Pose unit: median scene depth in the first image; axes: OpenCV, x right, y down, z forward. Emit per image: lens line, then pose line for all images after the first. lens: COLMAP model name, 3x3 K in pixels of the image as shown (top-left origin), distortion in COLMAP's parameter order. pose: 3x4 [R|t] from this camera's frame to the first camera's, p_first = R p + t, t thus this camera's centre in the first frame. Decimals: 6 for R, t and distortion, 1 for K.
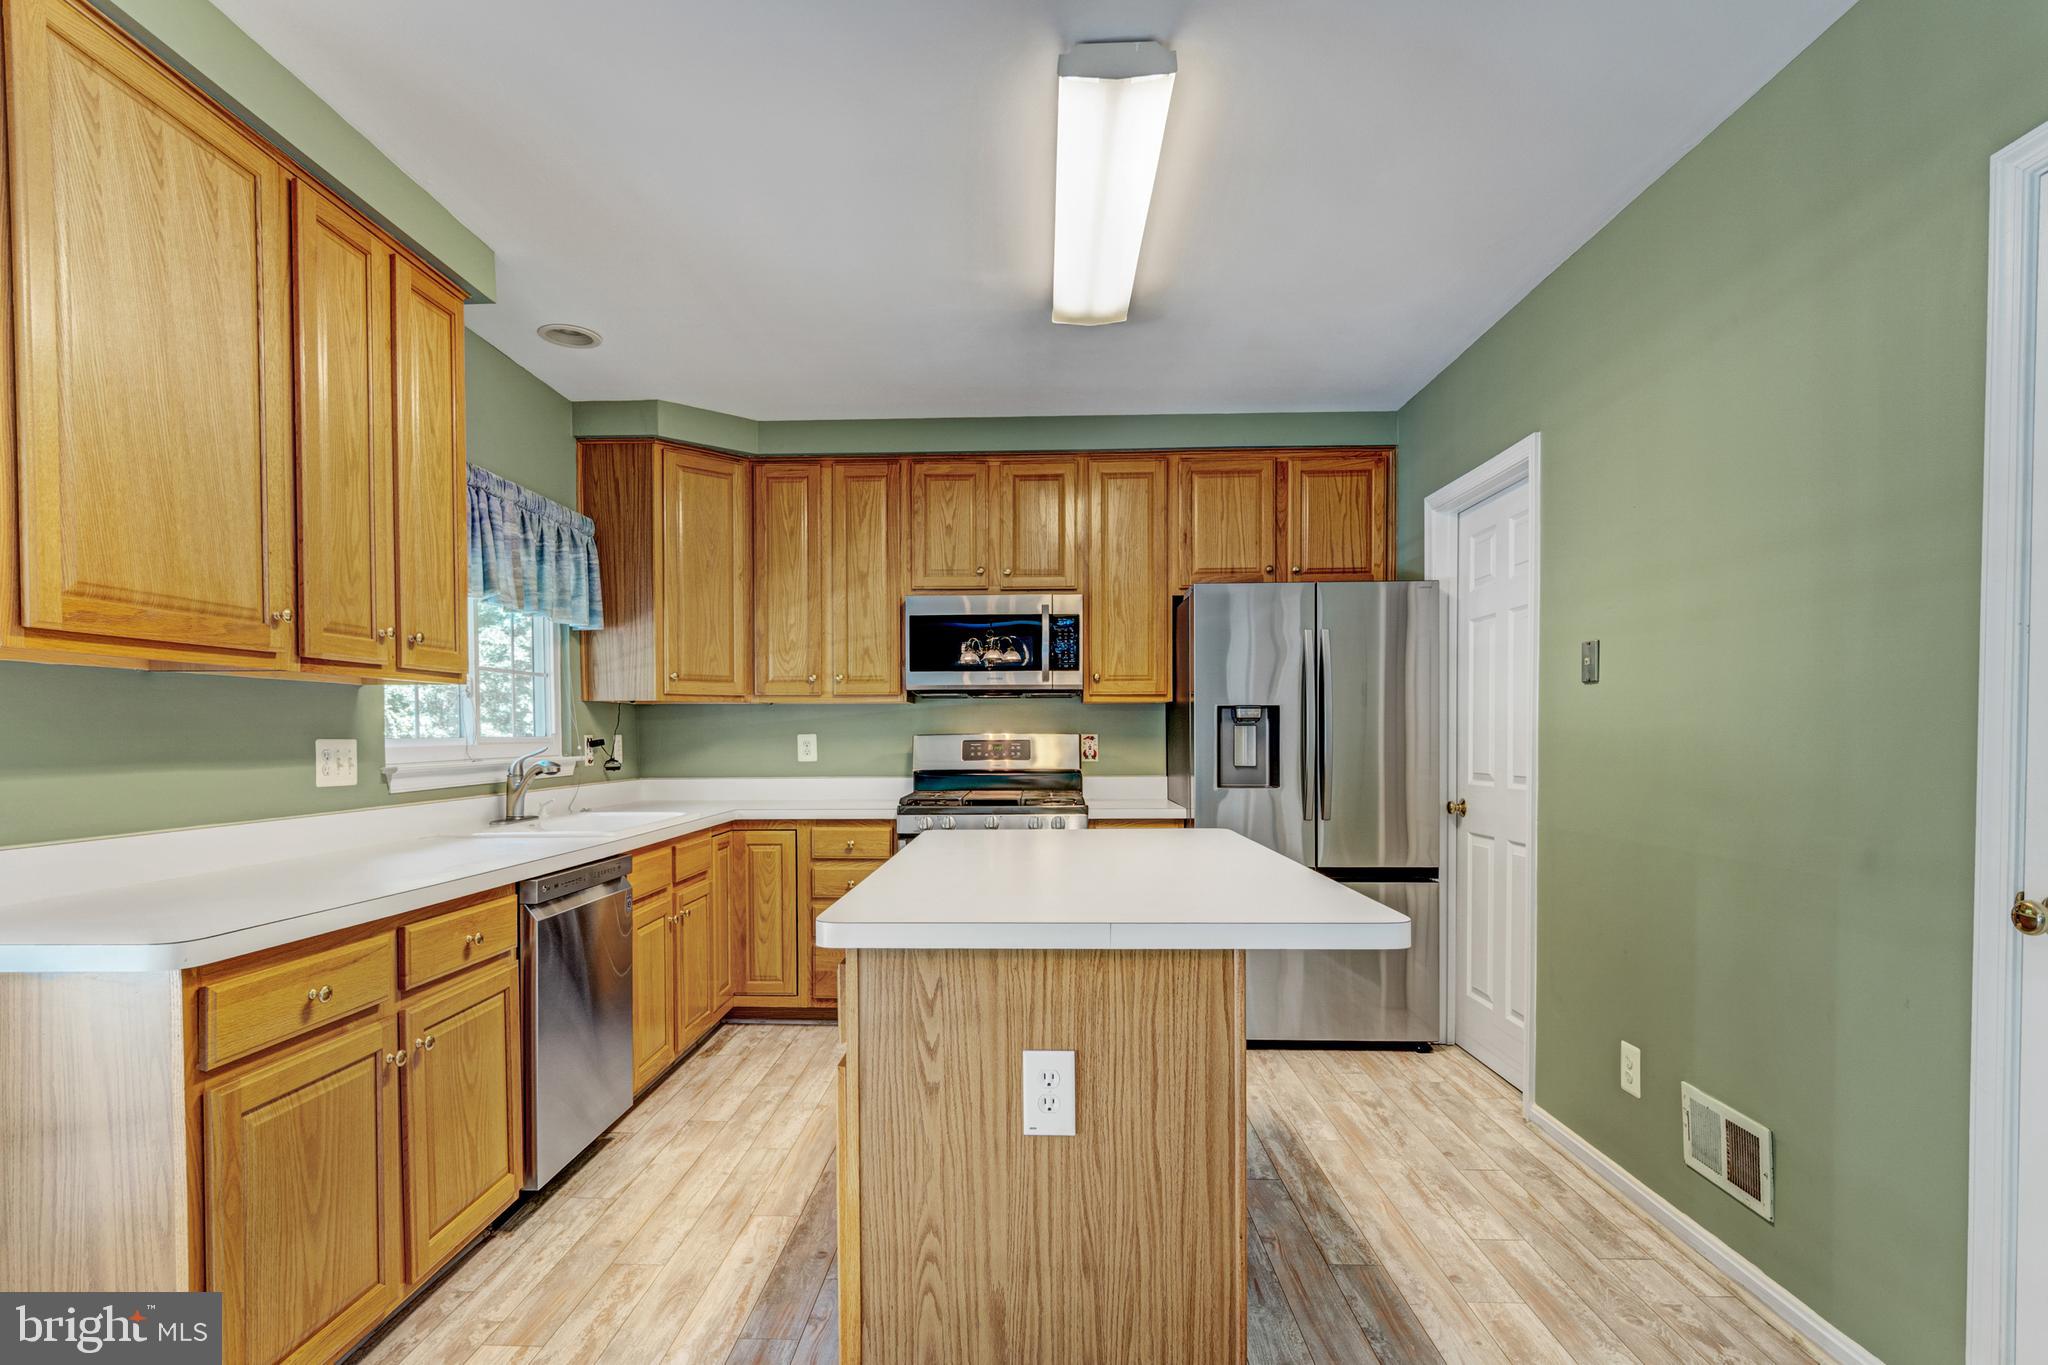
lens RADIAL K [[1038.8, 0, 1021.9], [0, 1038.8, 755.6], [0, 0, 1]] dist [-0.002026, -0.000479]
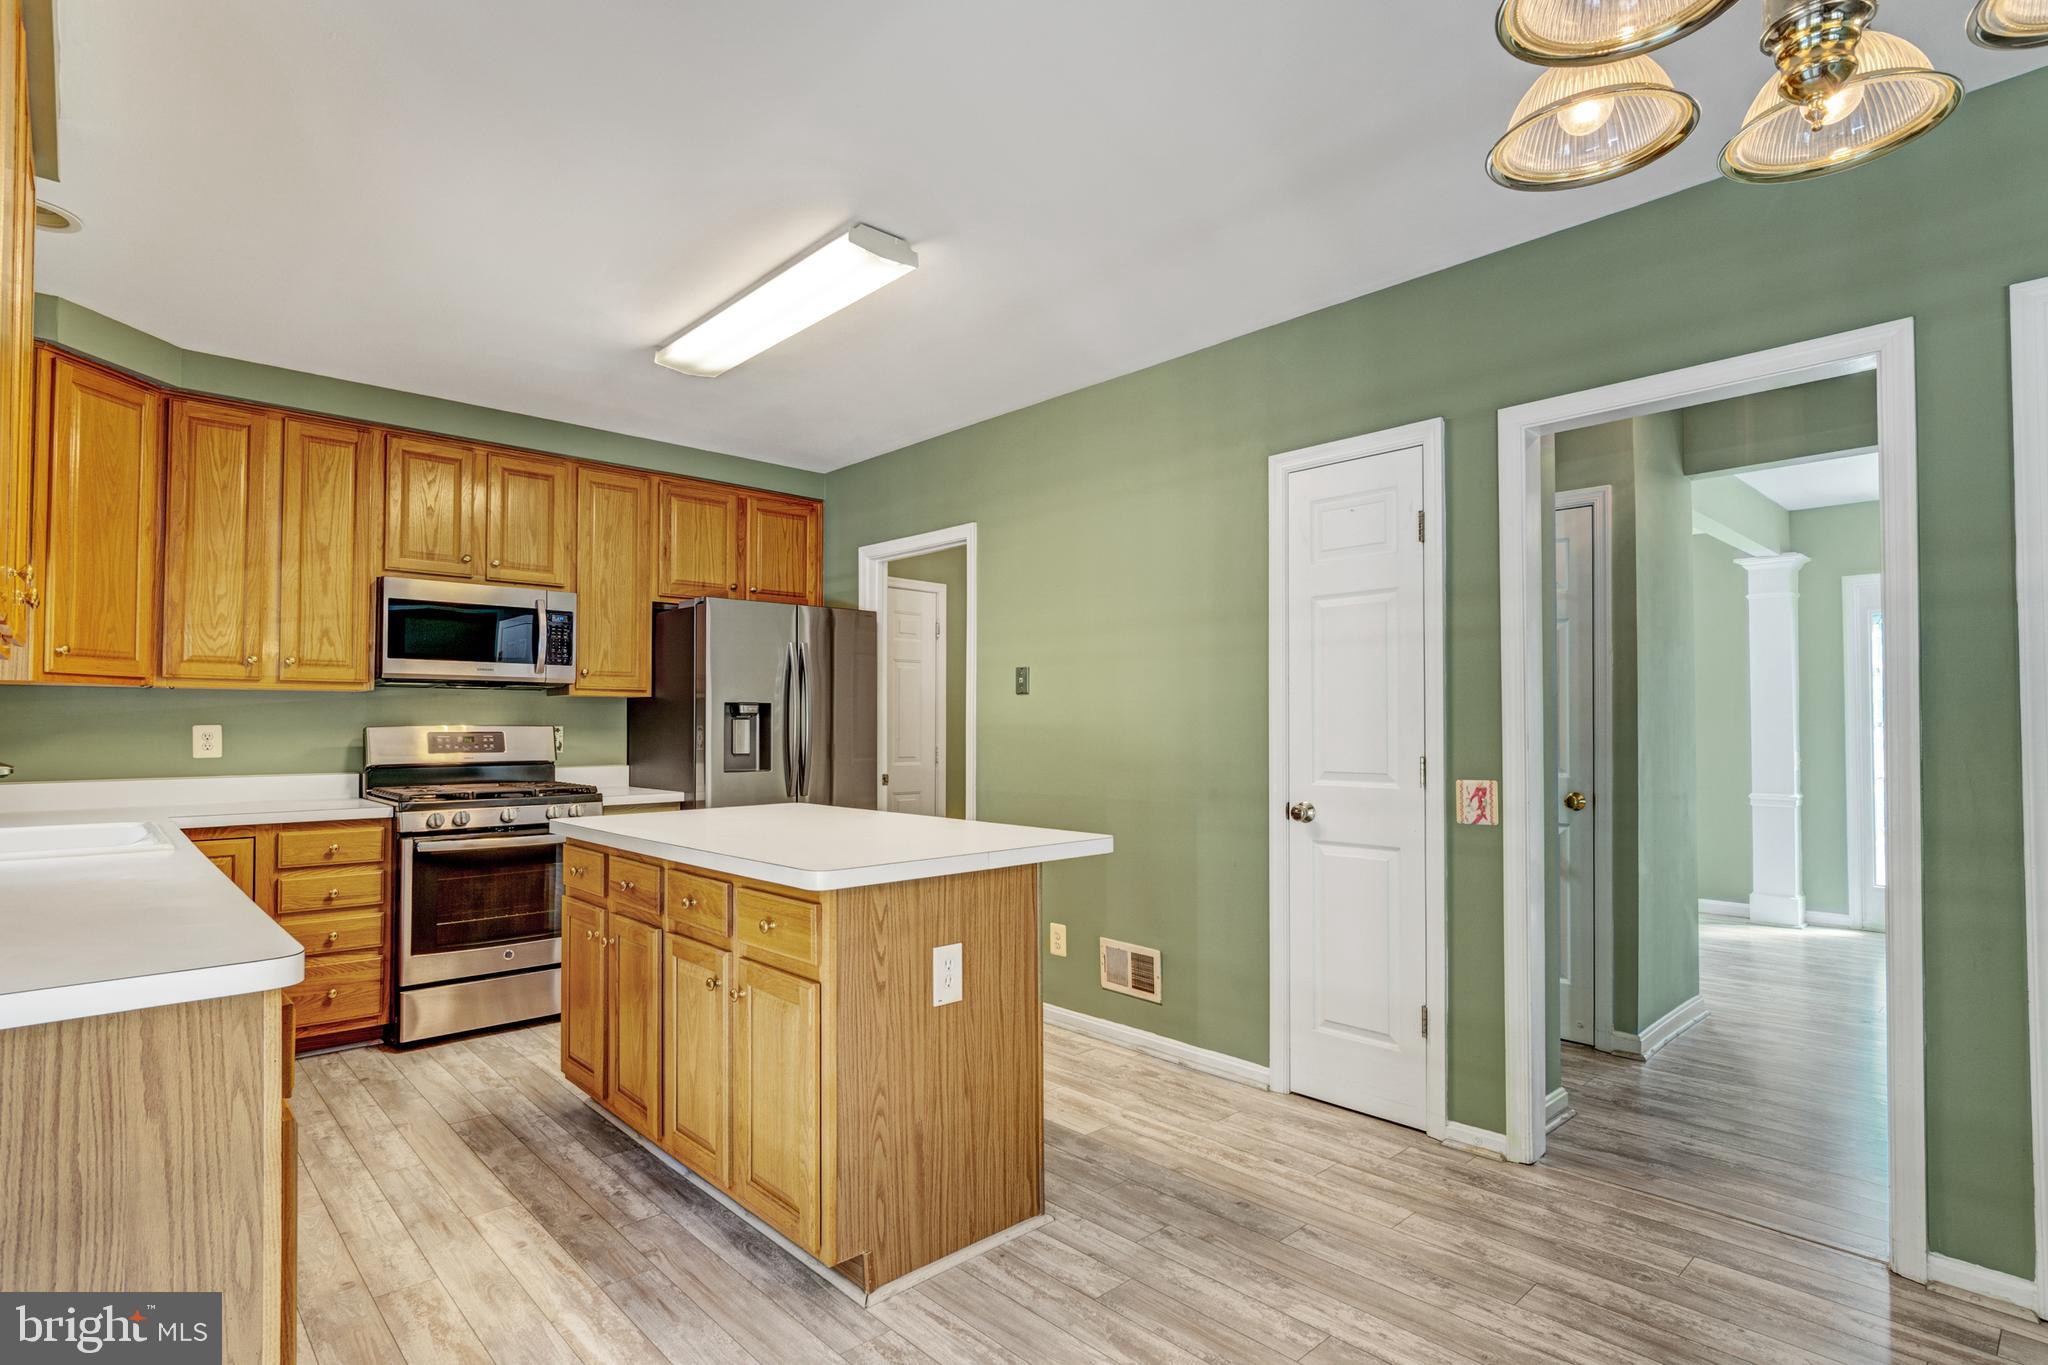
lens RADIAL K [[991.7, 0, 1021.5], [0, 991.7, 706.9], [0, 0, 1]] dist [-0.002826, -0.000249]
pose [[0.709729, 0.016887, 0.704273, -0.530782], [0.011466, 0.999303, -0.035517, 0.001008], [-0.704382, 0.033283, 0.709040, -0.040942]]
